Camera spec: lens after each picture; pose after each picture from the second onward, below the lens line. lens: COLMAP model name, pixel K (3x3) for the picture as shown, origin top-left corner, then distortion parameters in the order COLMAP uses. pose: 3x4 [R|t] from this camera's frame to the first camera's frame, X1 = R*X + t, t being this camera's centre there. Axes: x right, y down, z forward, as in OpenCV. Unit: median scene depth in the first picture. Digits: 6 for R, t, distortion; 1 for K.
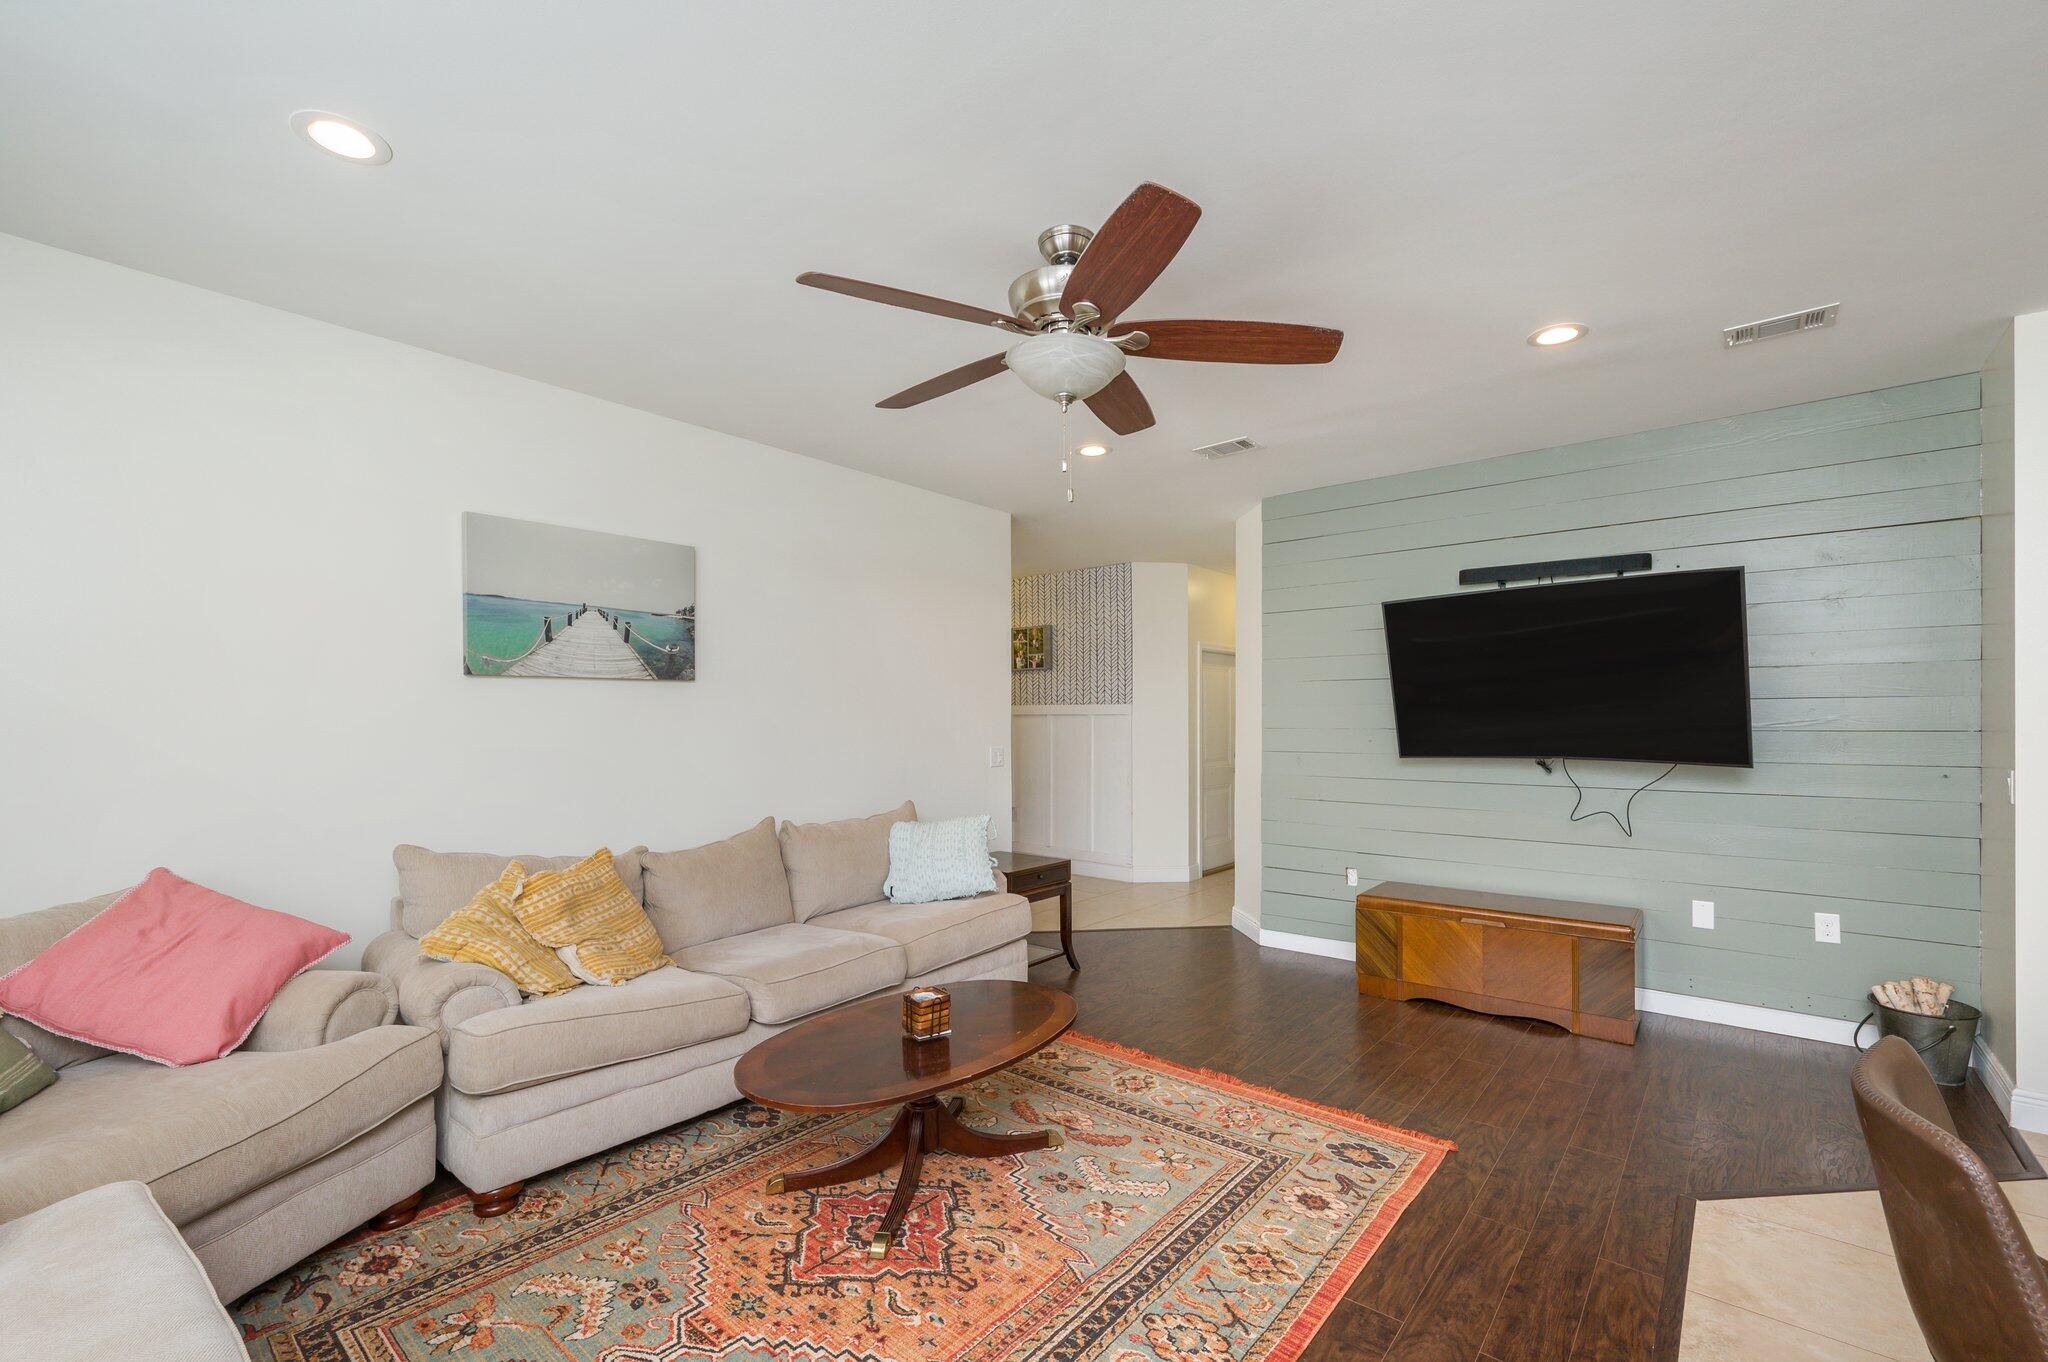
lens RADIAL K [[866.9, 0, 1032.3], [0, 866.9, 722.1], [0, 0, 1]] dist [-0.006946, -0.000245]
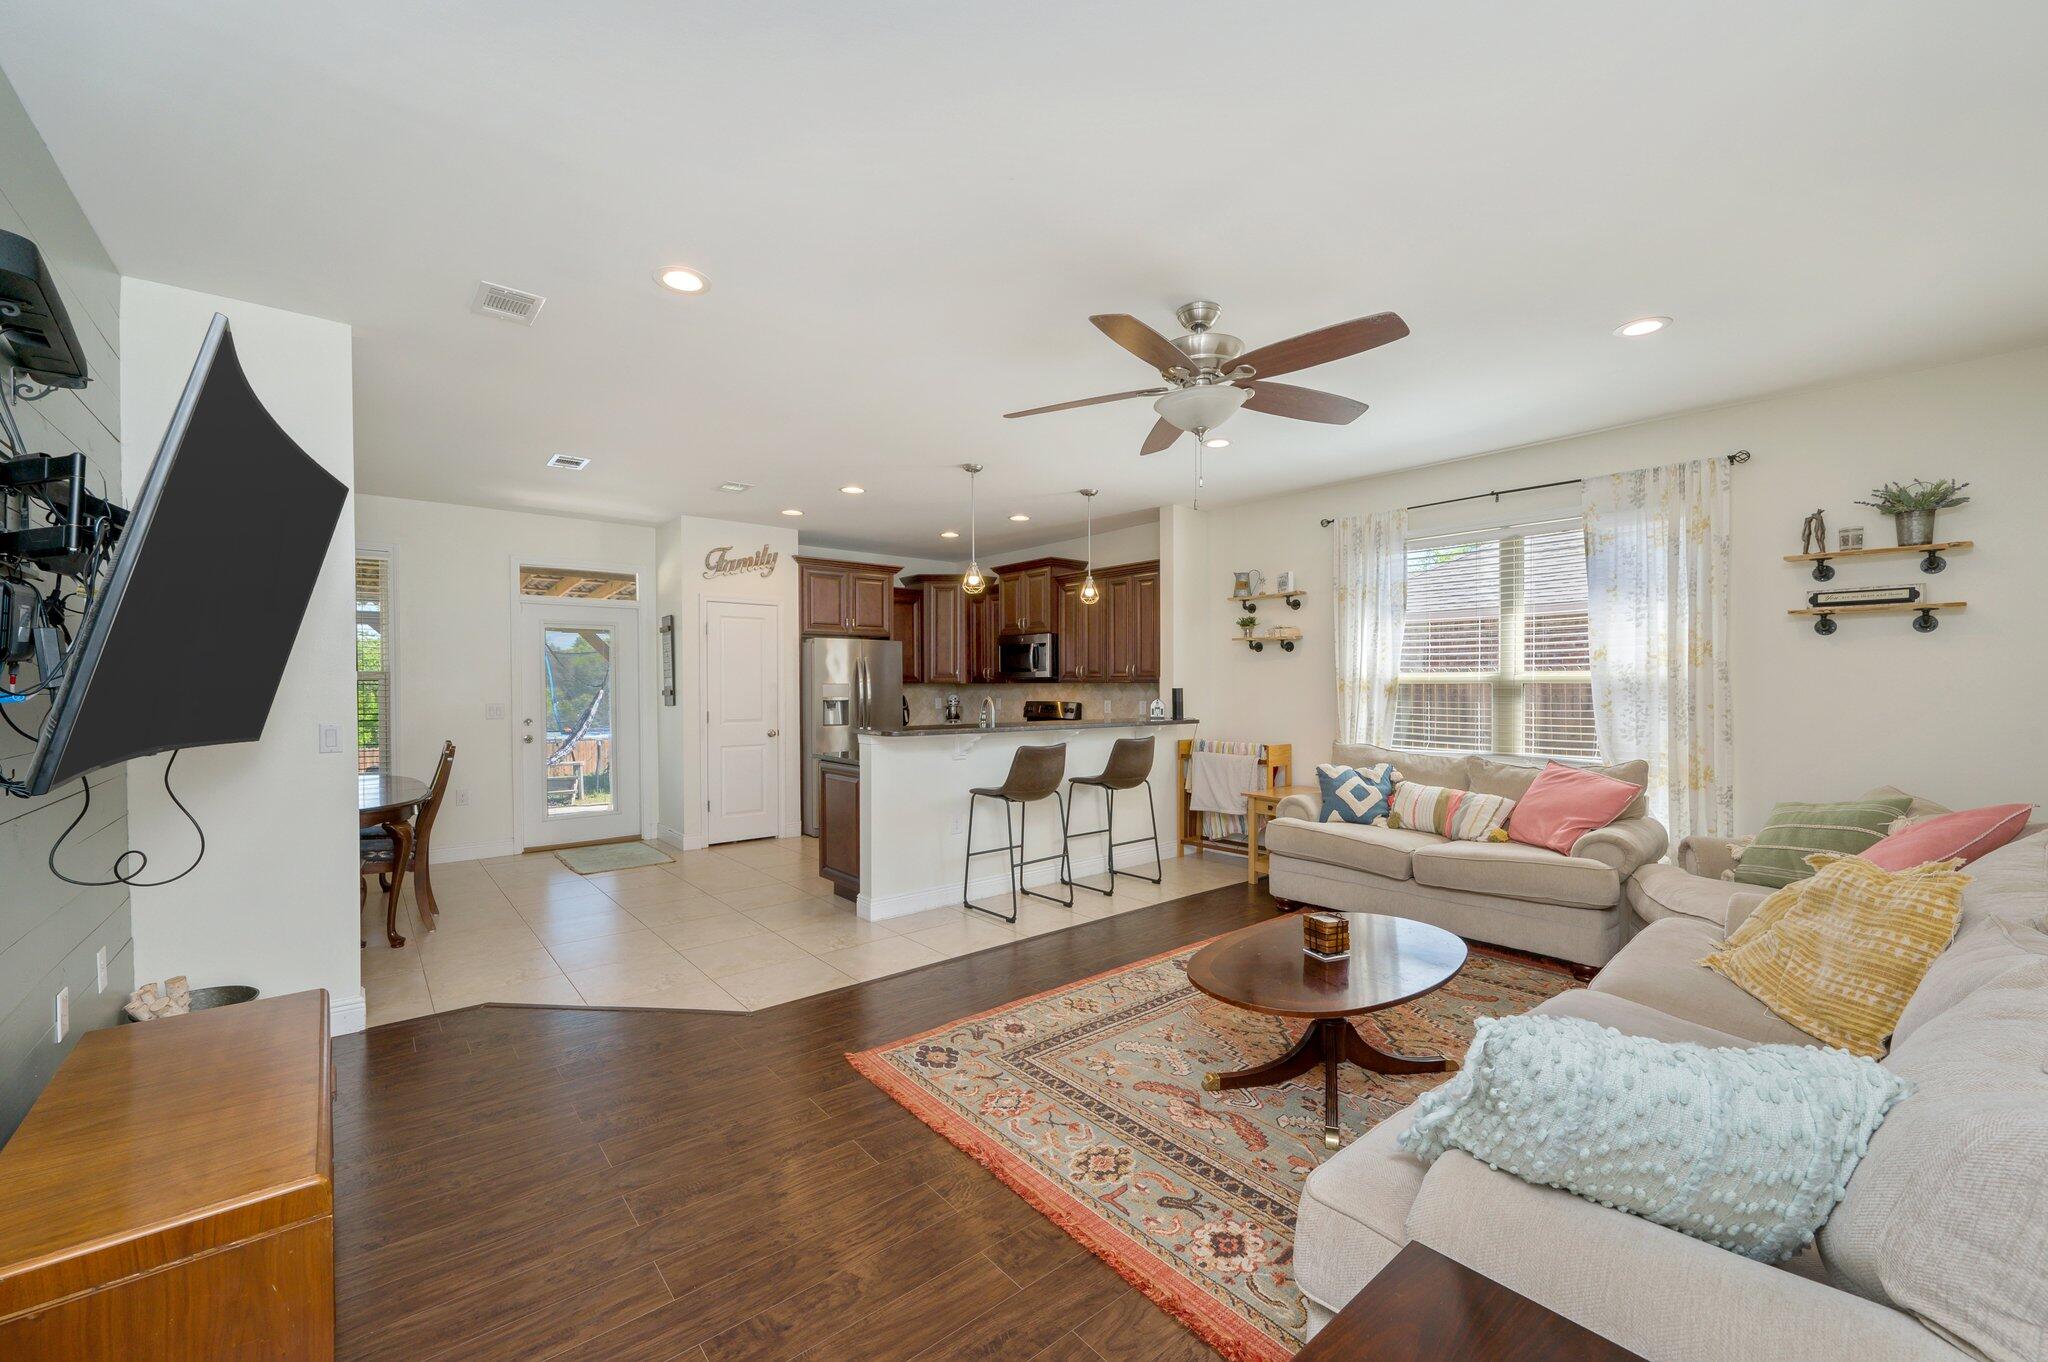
lens RADIAL K [[809.2, 0, 1026.6], [0, 809.2, 690.3], [0, 0, 1]] dist [0.000181, 0.000136]
pose [[-0.984084, 0.002043, 0.177692, 0.056952], [0.003875, 0.999943, 0.009964, 0.004792], [-0.177662, 0.010494, -0.984036, 1.641975]]
